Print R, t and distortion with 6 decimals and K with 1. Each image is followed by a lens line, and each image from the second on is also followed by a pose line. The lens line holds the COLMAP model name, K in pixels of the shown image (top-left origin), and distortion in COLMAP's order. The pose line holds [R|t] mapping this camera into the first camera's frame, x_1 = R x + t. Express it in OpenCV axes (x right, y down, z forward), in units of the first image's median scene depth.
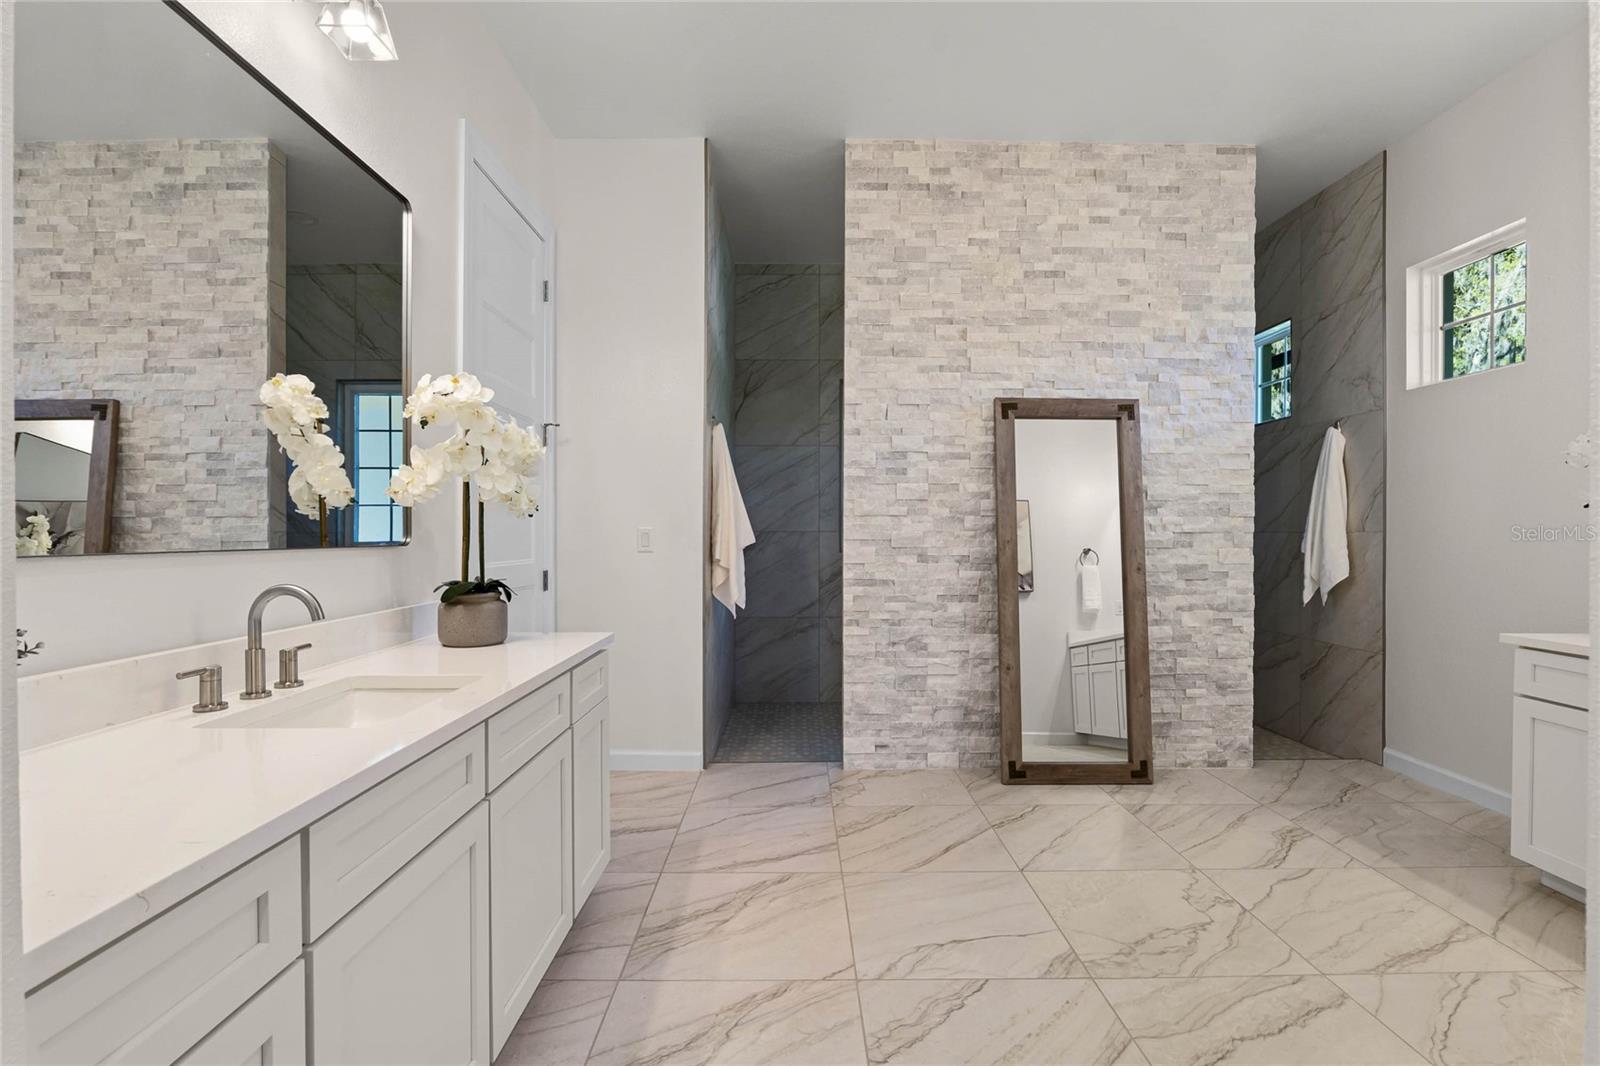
lens RADIAL K [[741.0, 0, 803.9], [0, 741.0, 533.2], [0, 0, 1]] dist [-0.025671, 0.007424]
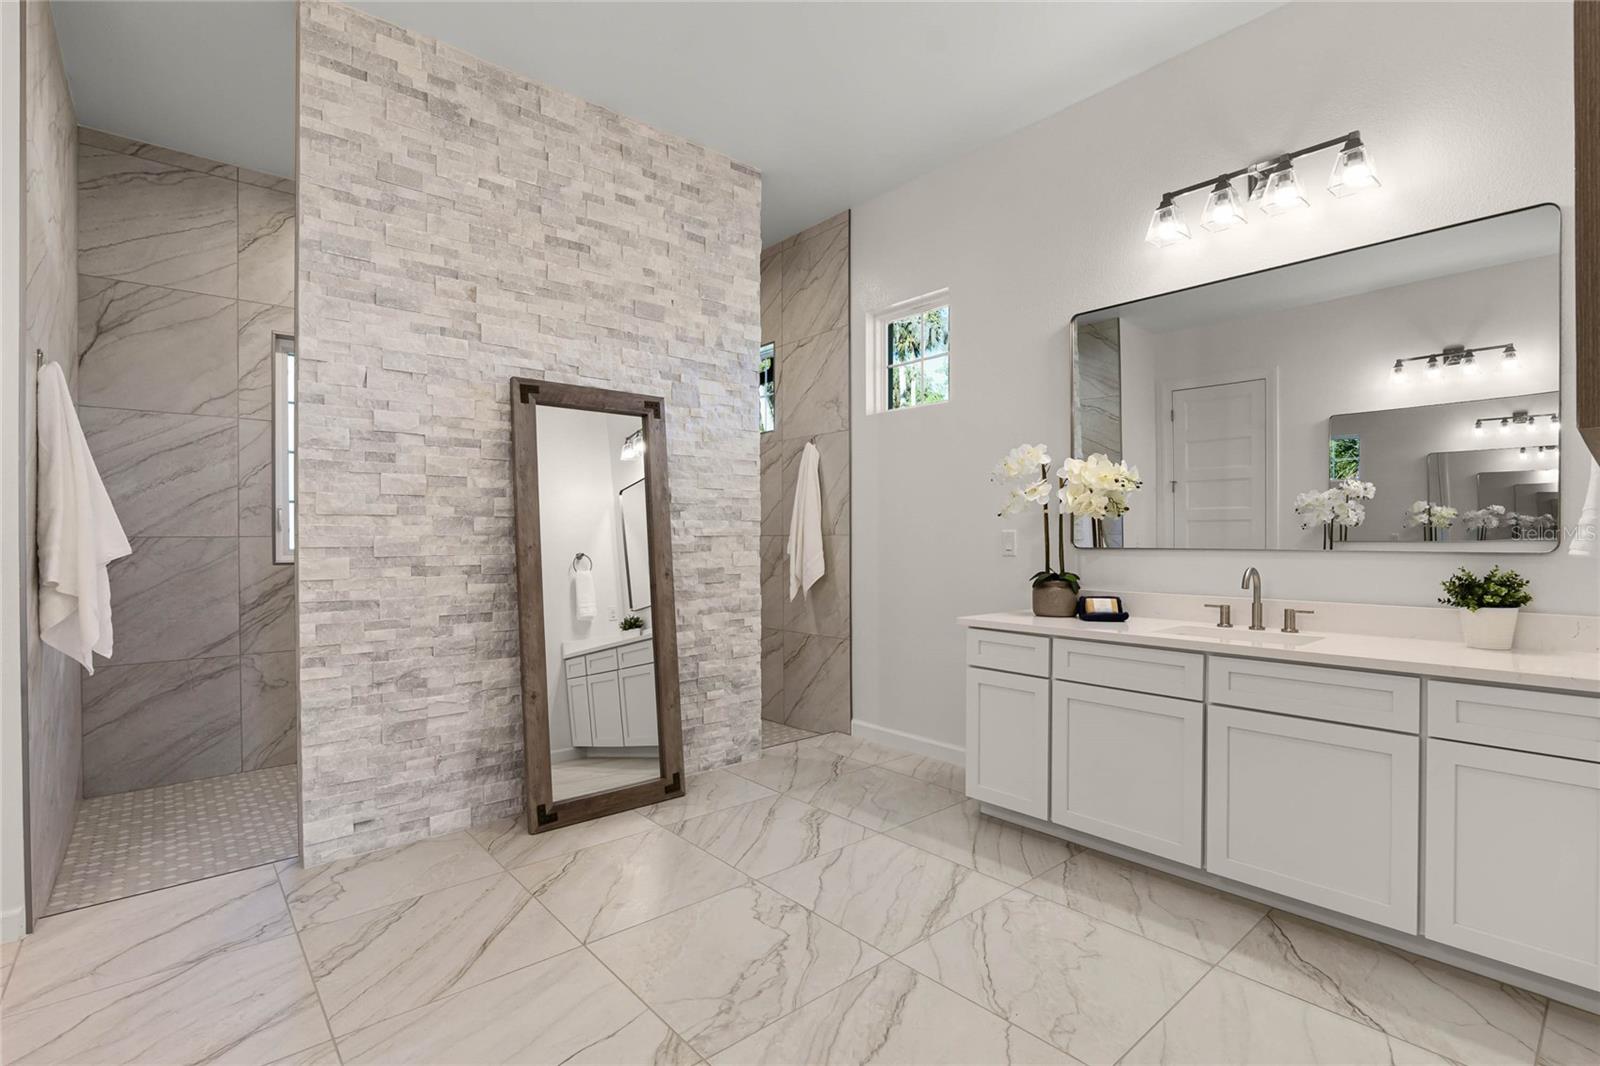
lens RADIAL K [[742.9, 0, 800.6], [0, 742.9, 542.0], [0, 0, 1]] dist [-0.026771, 0.009507]
pose [[0.763471, -0.008347, 0.645788, -0.034931], [0.004679, 0.999962, 0.007394, 0.000025], [-0.645825, -0.002624, 0.763481, 0.144858]]
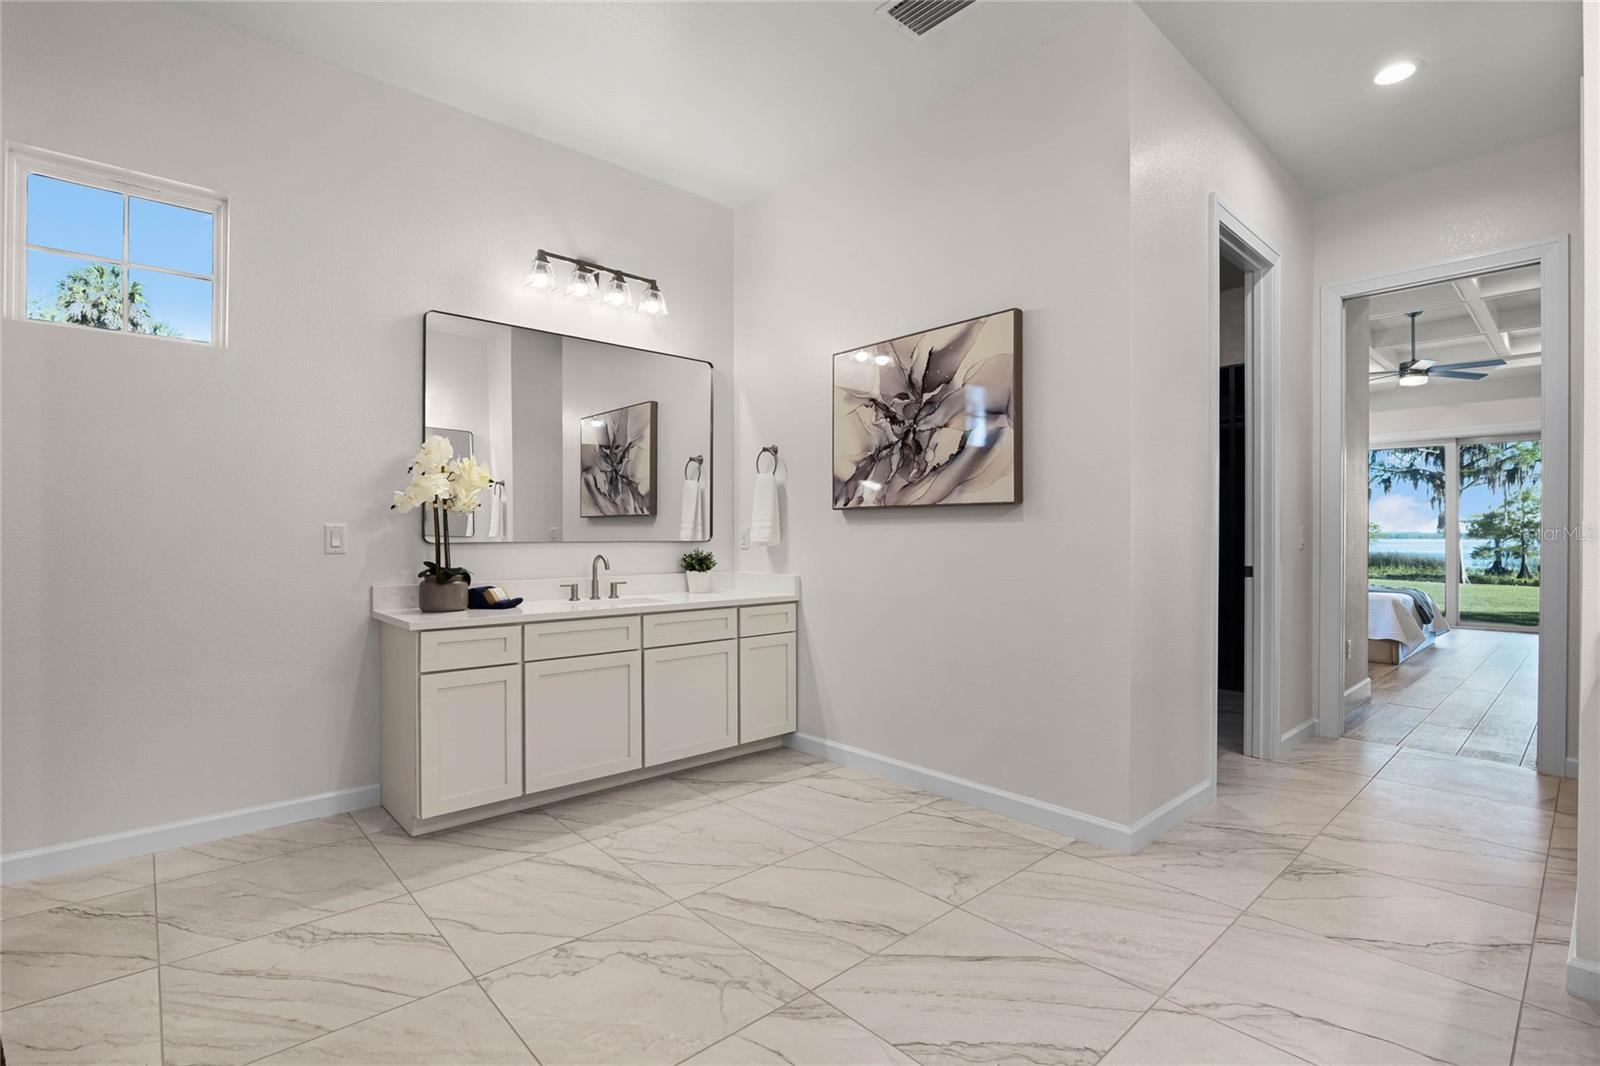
lens RADIAL K [[741.0, 0, 803.9], [0, 741.0, 533.2], [0, 0, 1]] dist [-0.025671, 0.007424]
pose [[-0.659290, -0.000931, 0.751888, -0.170094], [-0.000336, 0.999999, 0.000944, 0.002477], [-0.751889, 0.000369, -0.659290, 0.857904]]
